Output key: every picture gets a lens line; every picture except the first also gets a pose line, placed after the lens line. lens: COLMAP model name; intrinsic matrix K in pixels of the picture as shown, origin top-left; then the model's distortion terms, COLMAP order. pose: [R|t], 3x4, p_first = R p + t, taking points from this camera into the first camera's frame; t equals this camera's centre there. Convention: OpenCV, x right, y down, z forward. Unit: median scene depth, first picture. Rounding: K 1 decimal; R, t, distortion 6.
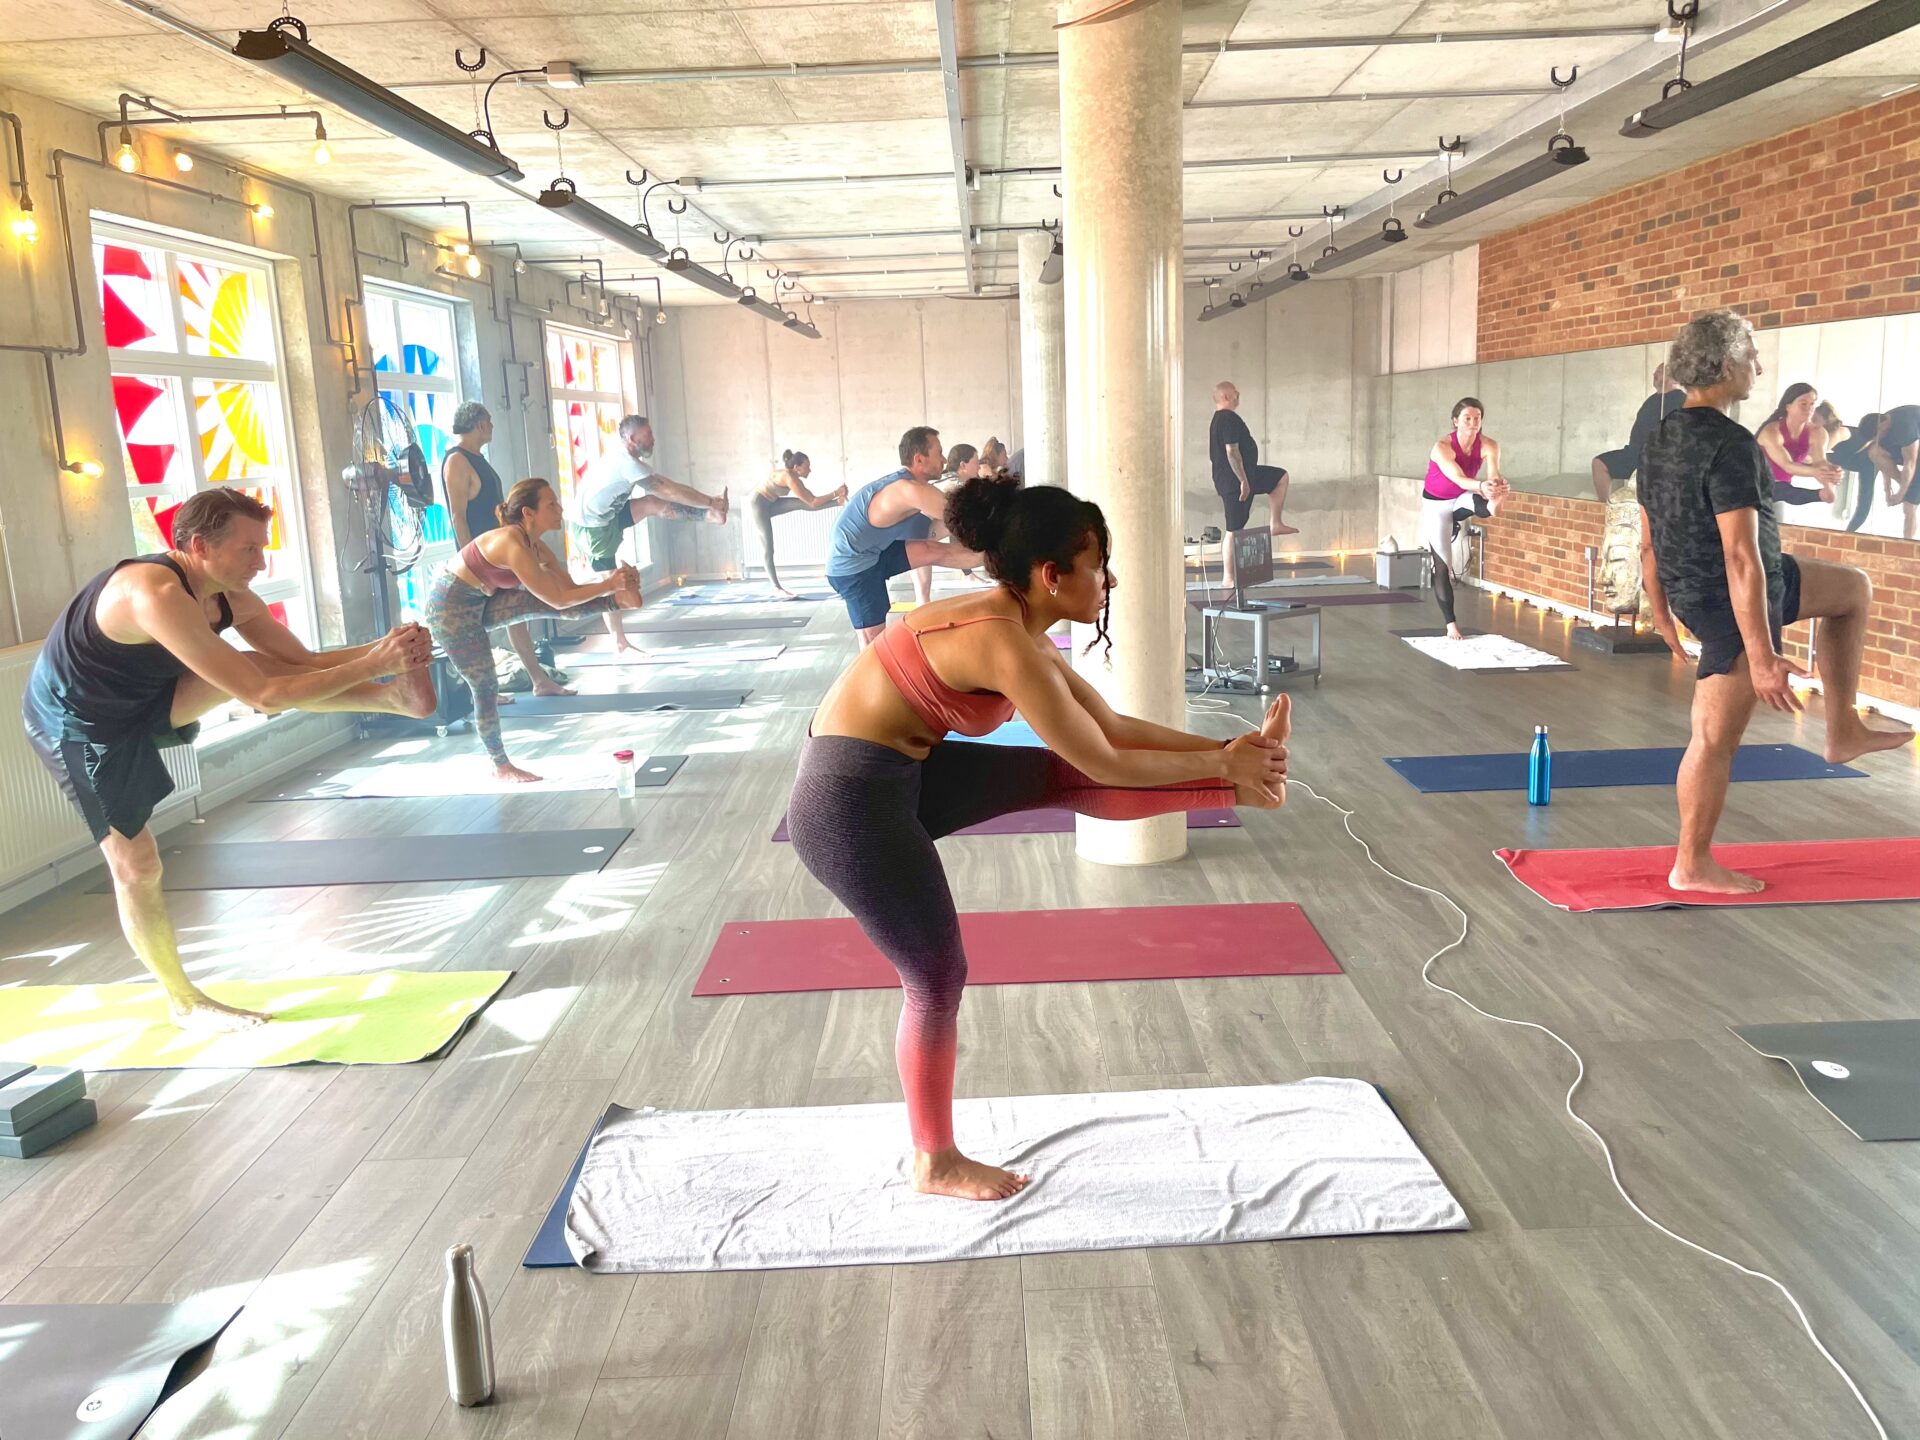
lens RADIAL K [[1466.6, 0, 969.4], [0, 1466.6, 705.9], [0, 0, 1]] dist [0.076361, -0.108890]
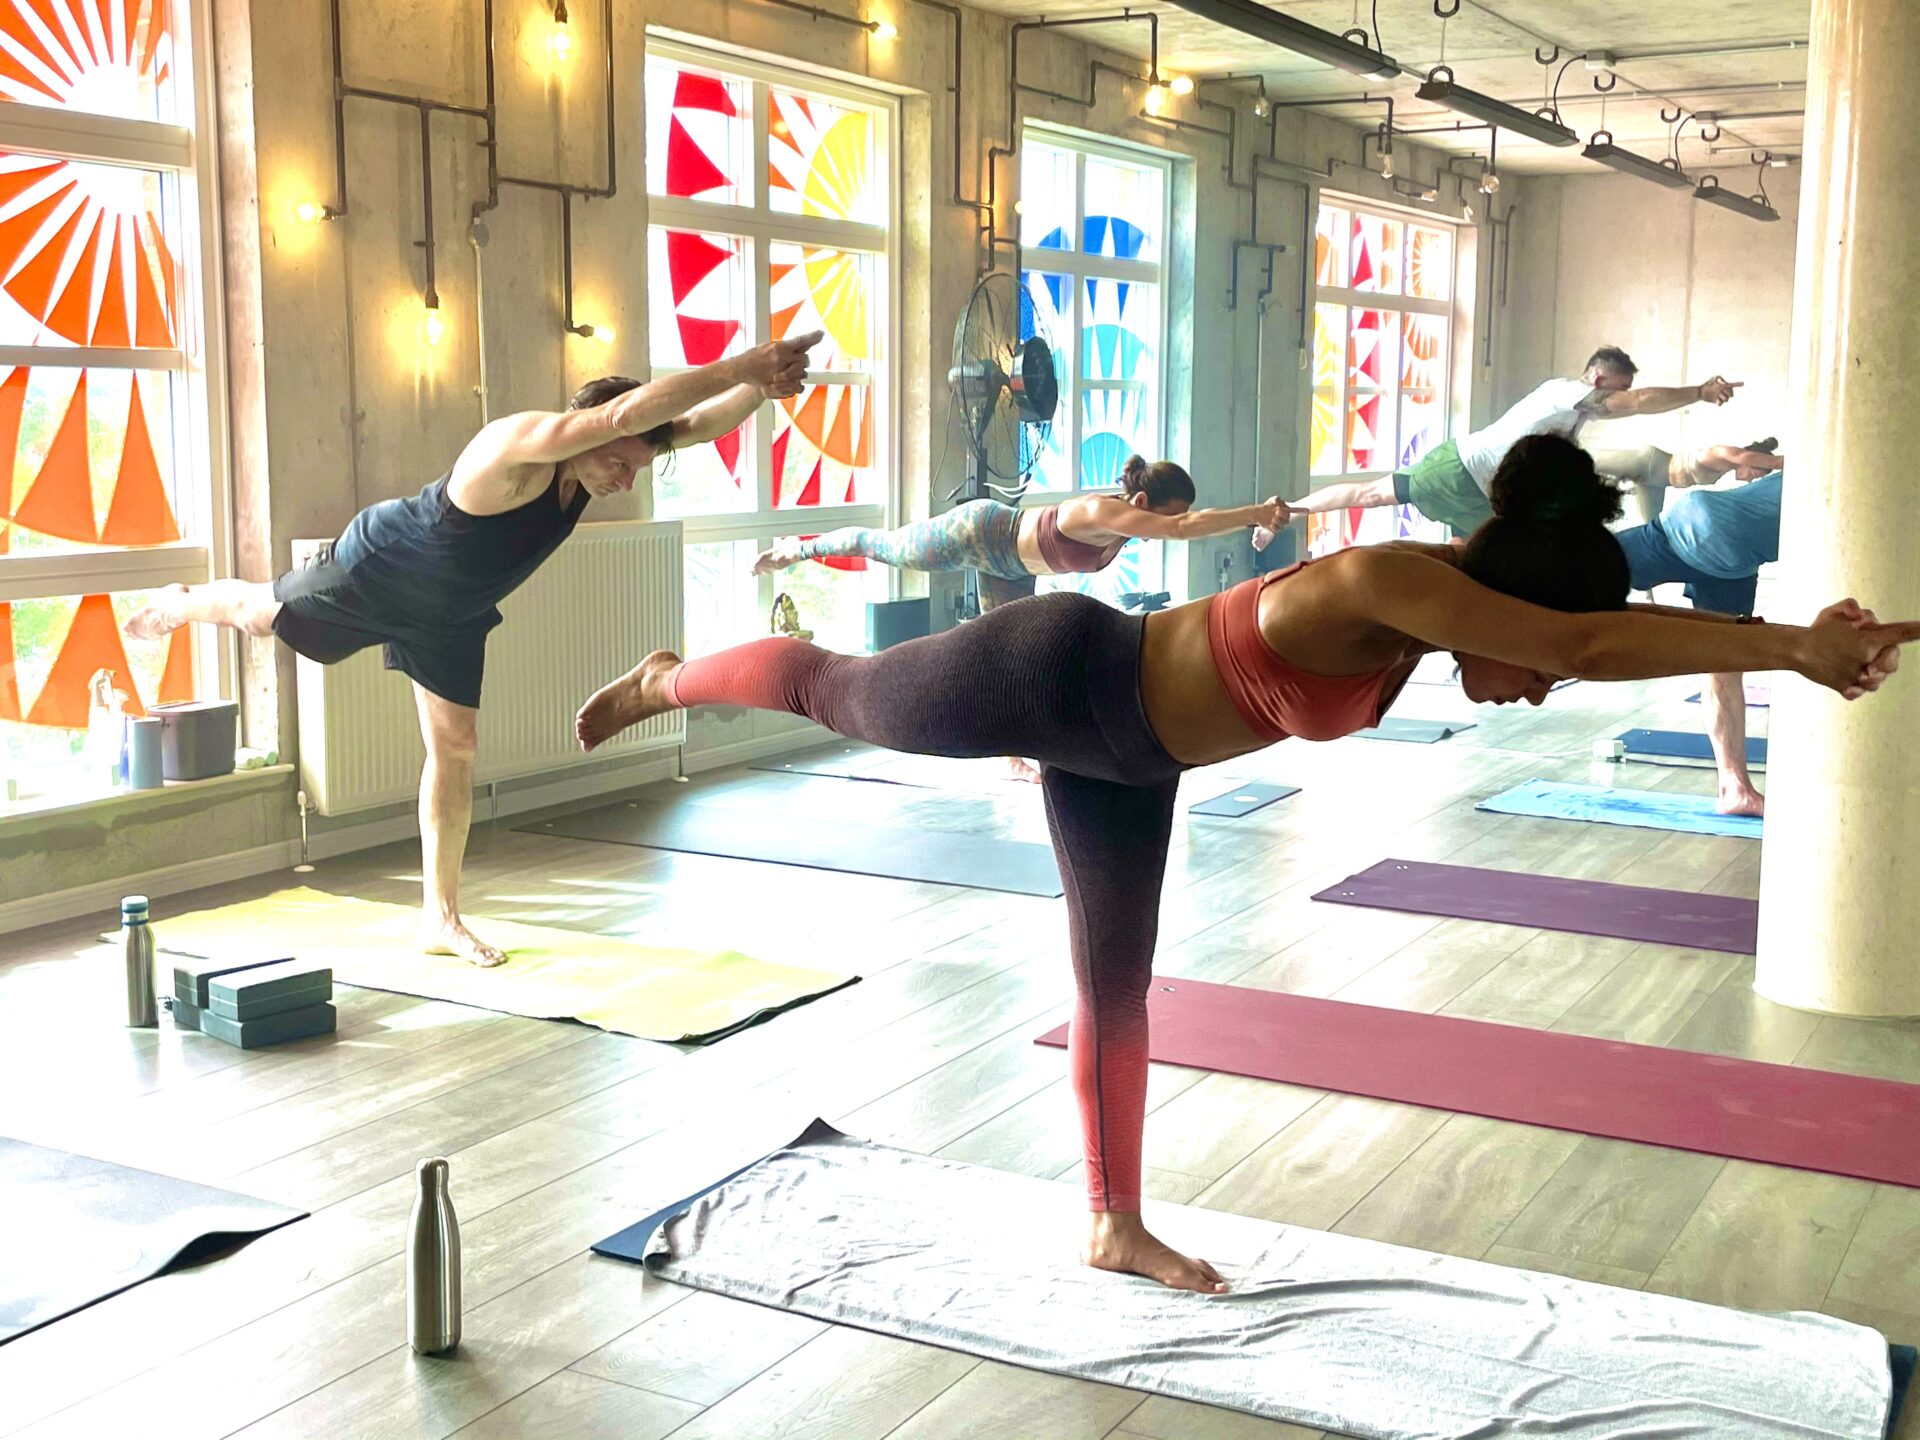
lens RADIAL K [[2251.8, 0, 971.1], [0, 2251.8, 702.7], [0, 0, 1]] dist [0.053374, 0.000000]
pose [[0.873300, 0.107117, -0.475262, 0.173381], [-0.129751, 0.991434, -0.014966, 0.030506], [0.469587, 0.074736, 0.879717, -0.001005]]
